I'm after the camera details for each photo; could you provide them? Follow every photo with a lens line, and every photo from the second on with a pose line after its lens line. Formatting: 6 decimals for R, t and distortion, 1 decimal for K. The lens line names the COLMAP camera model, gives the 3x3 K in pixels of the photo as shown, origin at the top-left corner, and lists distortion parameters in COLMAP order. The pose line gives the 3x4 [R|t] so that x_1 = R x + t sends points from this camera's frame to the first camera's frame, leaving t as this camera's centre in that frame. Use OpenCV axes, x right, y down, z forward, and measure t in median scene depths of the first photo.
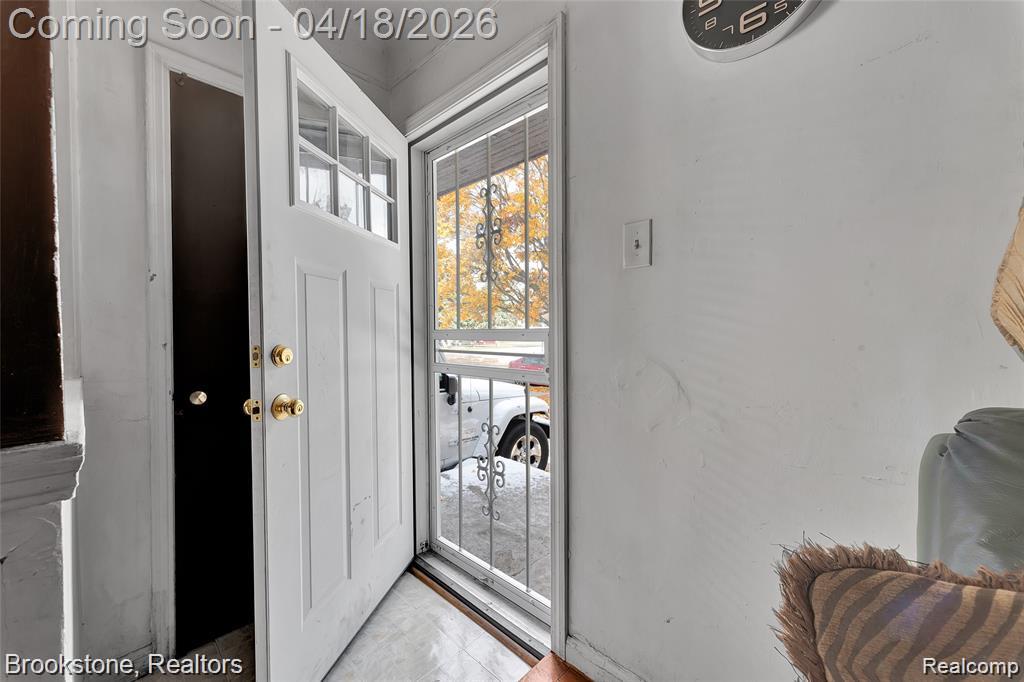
lens RADIAL K [[407.4, 0, 513.5], [0, 407.4, 338.0], [0, 0, 1]] dist [0.001303, -0.000059]
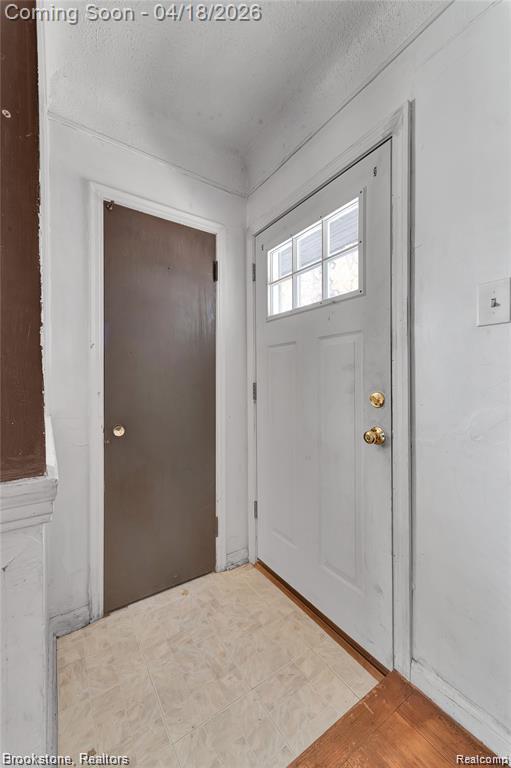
lens RADIAL K [[300.2, 0, 252.6], [0, 300.2, 382.7], [0, 0, 1]] dist [0.007796, 0.000086]
pose [[0.977667, 0.001676, -0.210154, -0.120344], [-0.004043, 0.999933, -0.010834, -0.011618], [0.210122, 0.011442, 0.977608, 0.094808]]
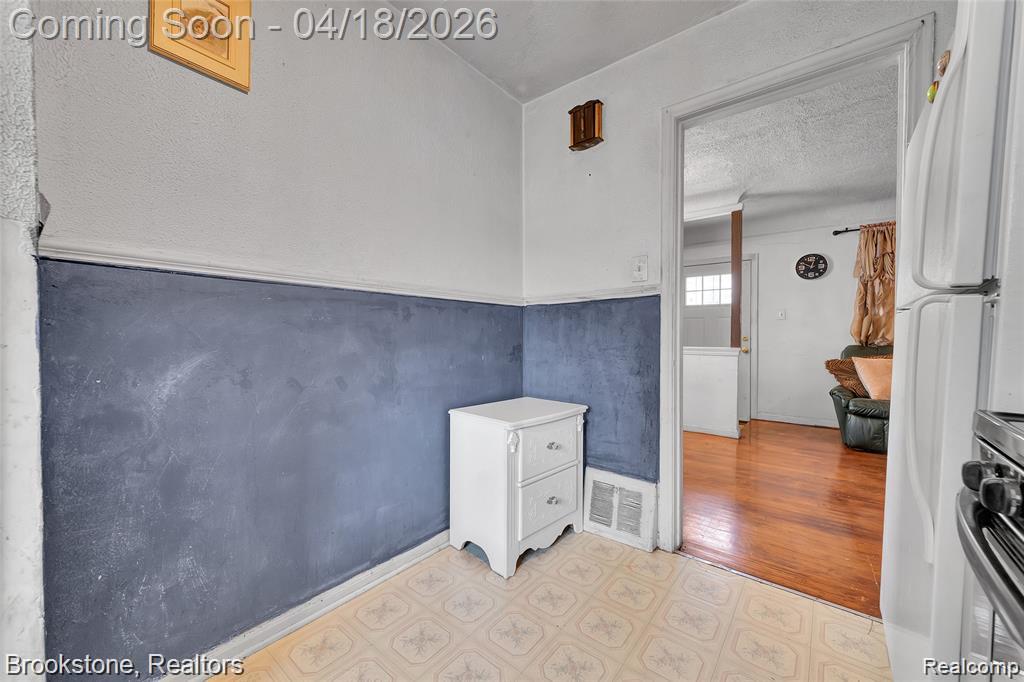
lens RADIAL K [[400.3, 0, 511.3], [0, 400.3, 338.7], [0, 0, 1]] dist [0.007796, 0.000086]
pose [[0.995391, 0.001426, 0.095888, -2.560641], [-0.000644, 0.999966, -0.008187, 0.057302], [-0.095896, 0.008087, 0.995359, -2.583891]]
